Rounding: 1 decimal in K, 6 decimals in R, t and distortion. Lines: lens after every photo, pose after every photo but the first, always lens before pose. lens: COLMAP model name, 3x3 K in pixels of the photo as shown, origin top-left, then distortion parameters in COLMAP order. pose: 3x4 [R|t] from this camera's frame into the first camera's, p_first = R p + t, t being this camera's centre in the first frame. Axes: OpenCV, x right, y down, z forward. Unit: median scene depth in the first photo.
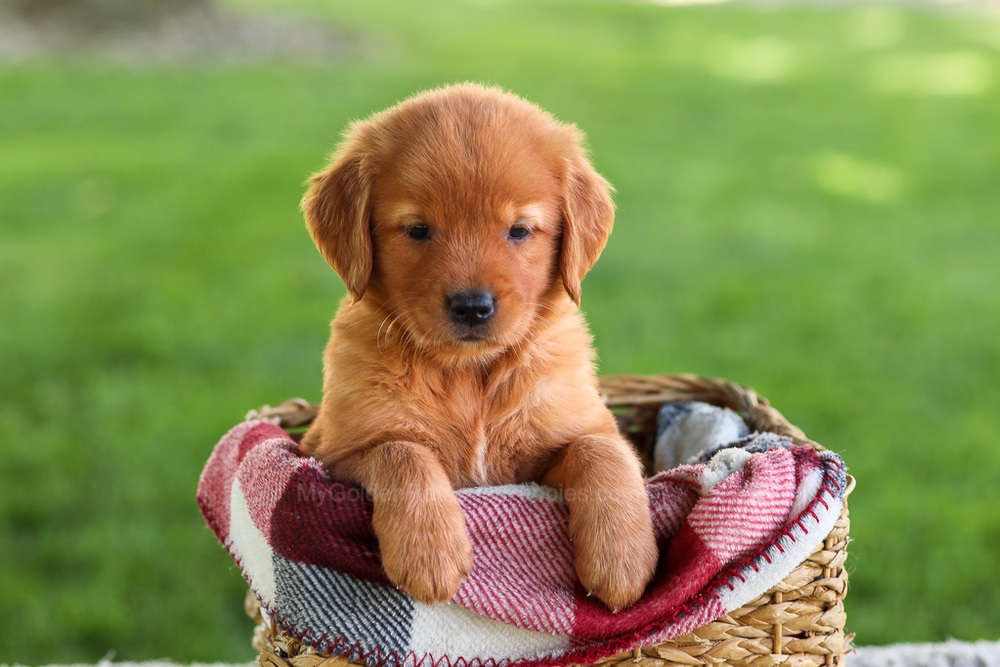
lens RADIAL K [[3079.3, 0, 518.6], [0, 3079.3, 330.5], [0, 0, 1]] dist [-0.040559, 0.553819]
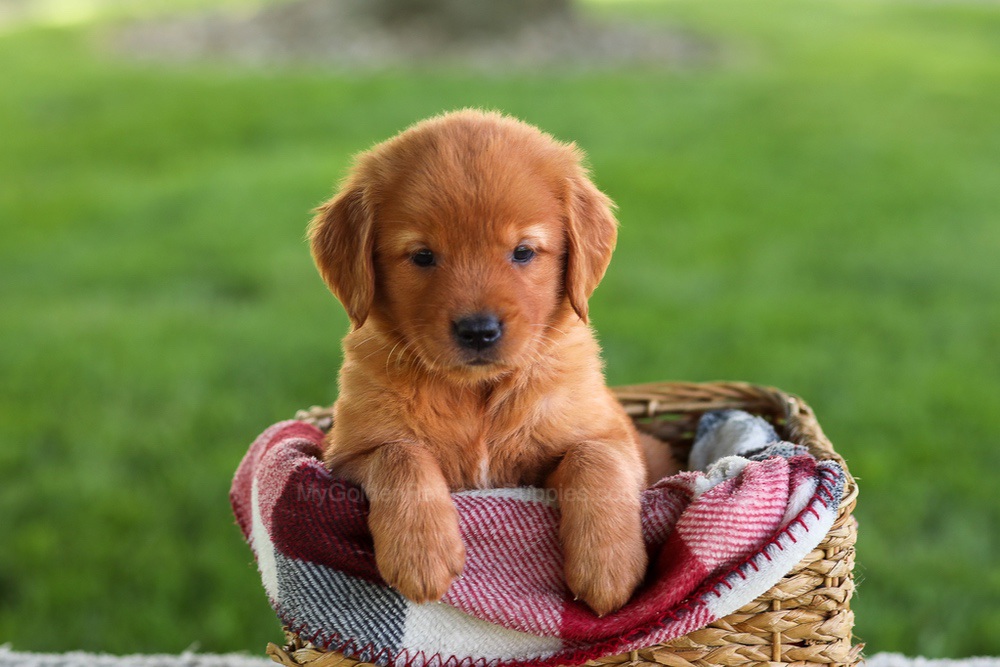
lens RADIAL K [[3079.3, 0, 518.6], [0, 3079.3, 330.5], [0, 0, 1]] dist [-0.040559, 0.553819]
pose [[0.989791, 0.013309, -0.141906, 0.145930], [-0.013321, 0.999911, 0.000867, -0.002910], [0.141905, 0.001033, 0.989880, -0.007894]]
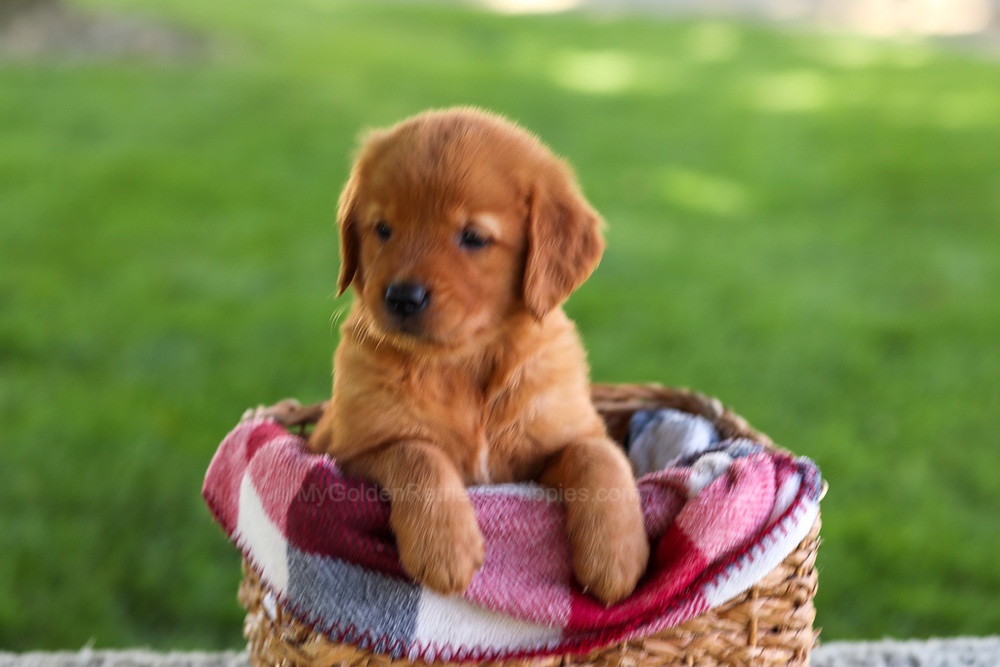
lens RADIAL K [[3079.3, 0, 518.6], [0, 3079.3, 330.5], [0, 0, 1]] dist [-0.040559, 0.553819]
pose [[0.997752, 0.019692, 0.064064, -0.069539], [-0.019601, 0.999806, -0.002038, -0.001234], [-0.064092, 0.000778, 0.997944, -0.063970]]
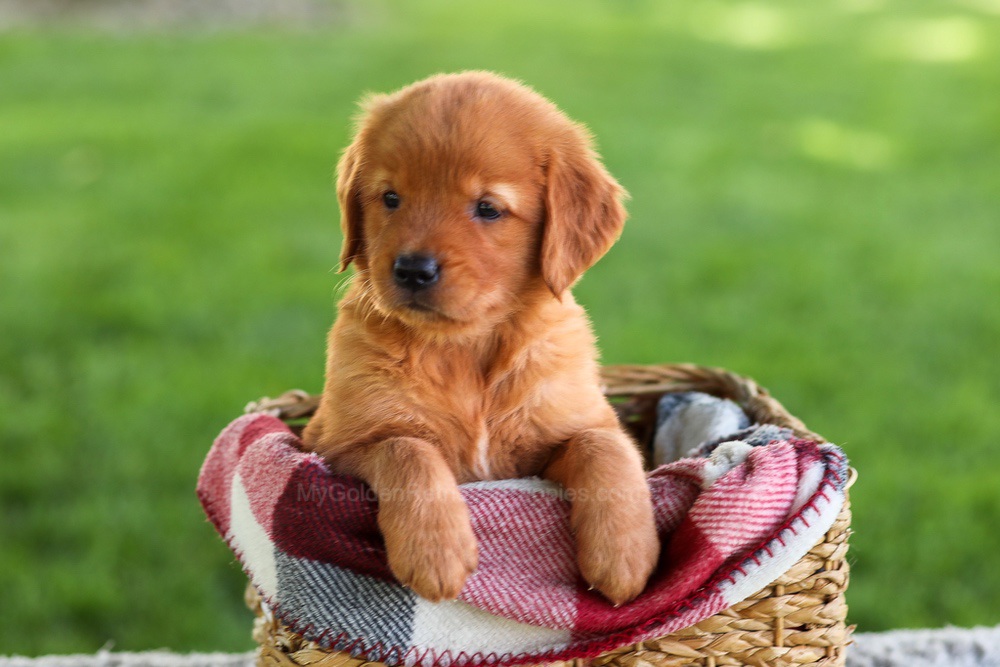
lens RADIAL K [[3079.3, 0, 518.6], [0, 3079.3, 330.5], [0, 0, 1]] dist [-0.040559, 0.553819]
pose [[0.999981, -0.002774, 0.005460, -0.005820], [0.002704, 0.999913, 0.012884, -0.011122], [-0.005495, -0.012869, 0.999902, 0.001150]]
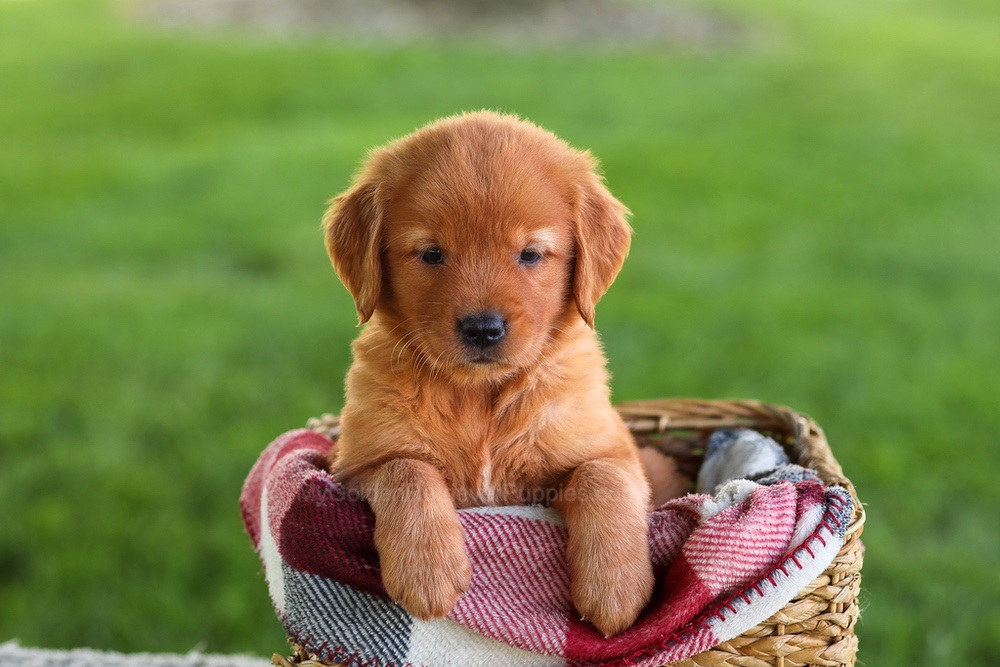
lens RADIAL K [[3079.3, 0, 518.6], [0, 3079.3, 330.5], [0, 0, 1]] dist [-0.040559, 0.553819]
pose [[0.988221, 0.039699, -0.147792, 0.148146], [-0.038416, 0.999195, 0.011528, -0.020067], [0.148131, -0.005715, 0.988951, -0.010332]]
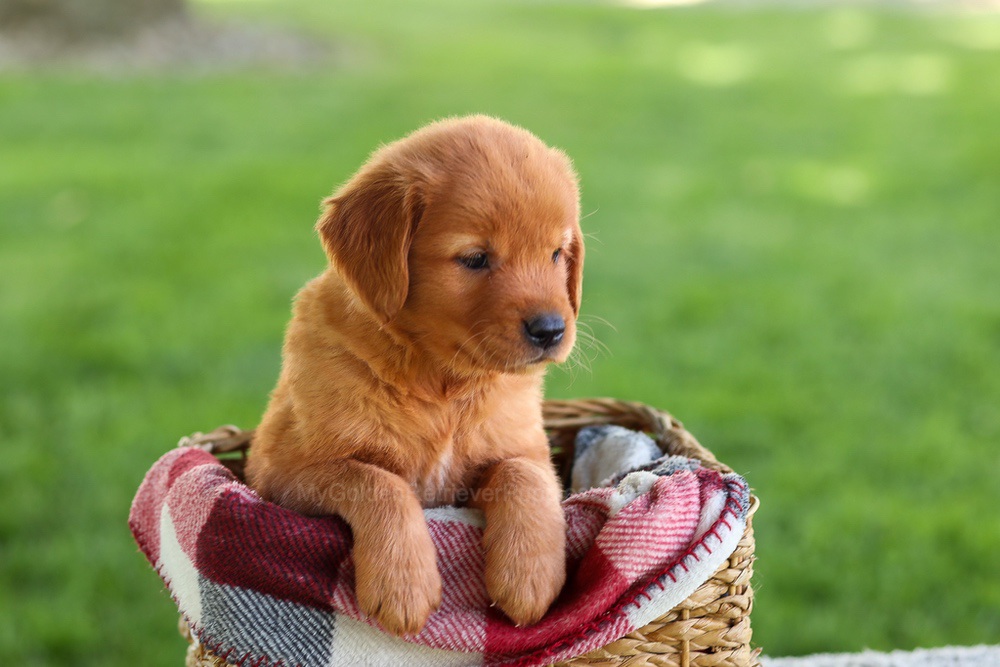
lens RADIAL K [[3079.3, 0, 518.6], [0, 3079.3, 330.5], [0, 0, 1]] dist [-0.040559, 0.553819]
pose [[0.999972, -0.006789, 0.003093, 0.025905], [0.006788, 0.999977, 0.000226, -0.010288], [-0.003094, -0.000205, 0.999995, -0.043453]]
